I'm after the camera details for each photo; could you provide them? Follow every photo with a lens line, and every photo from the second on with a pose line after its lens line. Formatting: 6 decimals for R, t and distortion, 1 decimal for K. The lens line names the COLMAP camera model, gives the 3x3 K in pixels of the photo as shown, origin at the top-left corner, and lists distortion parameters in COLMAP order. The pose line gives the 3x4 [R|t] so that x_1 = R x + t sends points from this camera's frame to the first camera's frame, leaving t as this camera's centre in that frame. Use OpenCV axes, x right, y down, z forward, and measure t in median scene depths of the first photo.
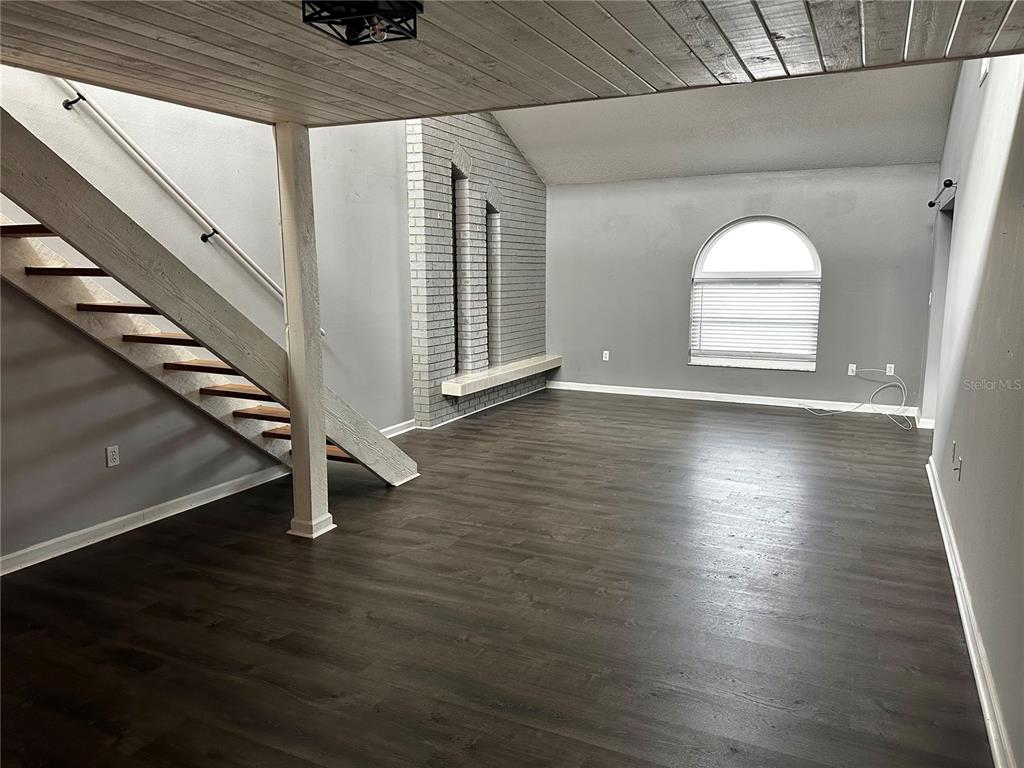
lens RADIAL K [[728.4, 0, 507.5], [0, 728.4, 377.7], [0, 0, 1]] dist [0.123876, -0.159443]
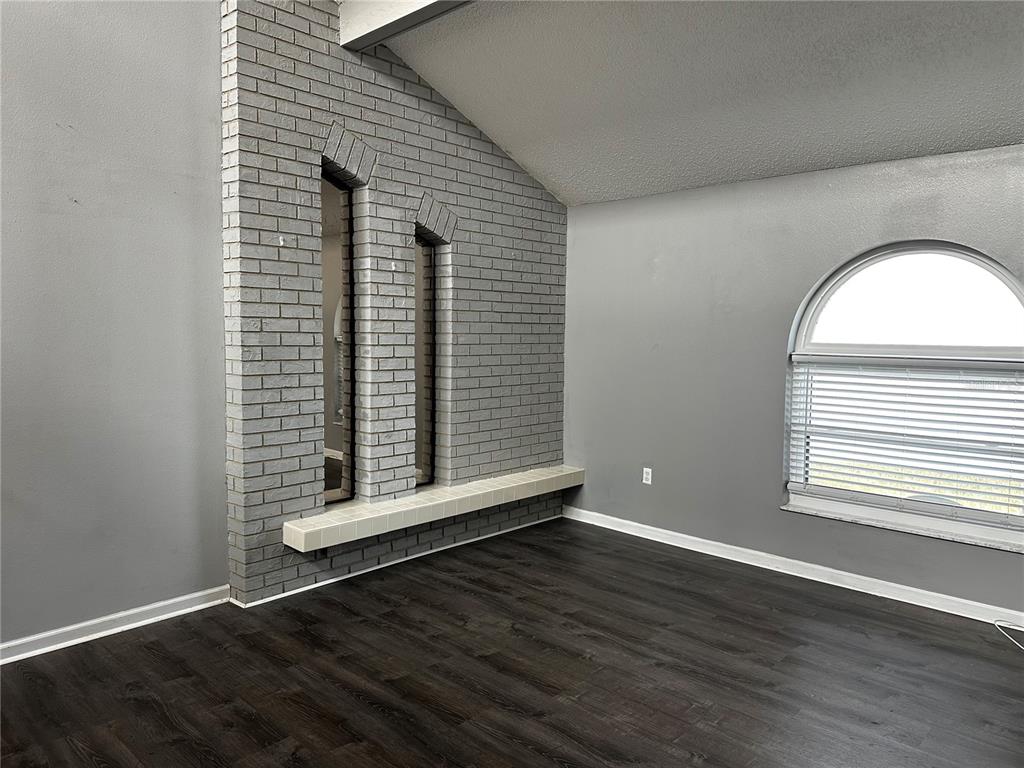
lens RADIAL K [[728.4, 0, 507.5], [0, 728.4, 377.7], [0, 0, 1]] dist [0.123876, -0.159443]
pose [[0.957538, 0.032824, -0.286432, 0.230378], [-0.056095, 0.995722, -0.073421, -0.070862], [0.282796, 0.086371, 0.955283, 0.447217]]
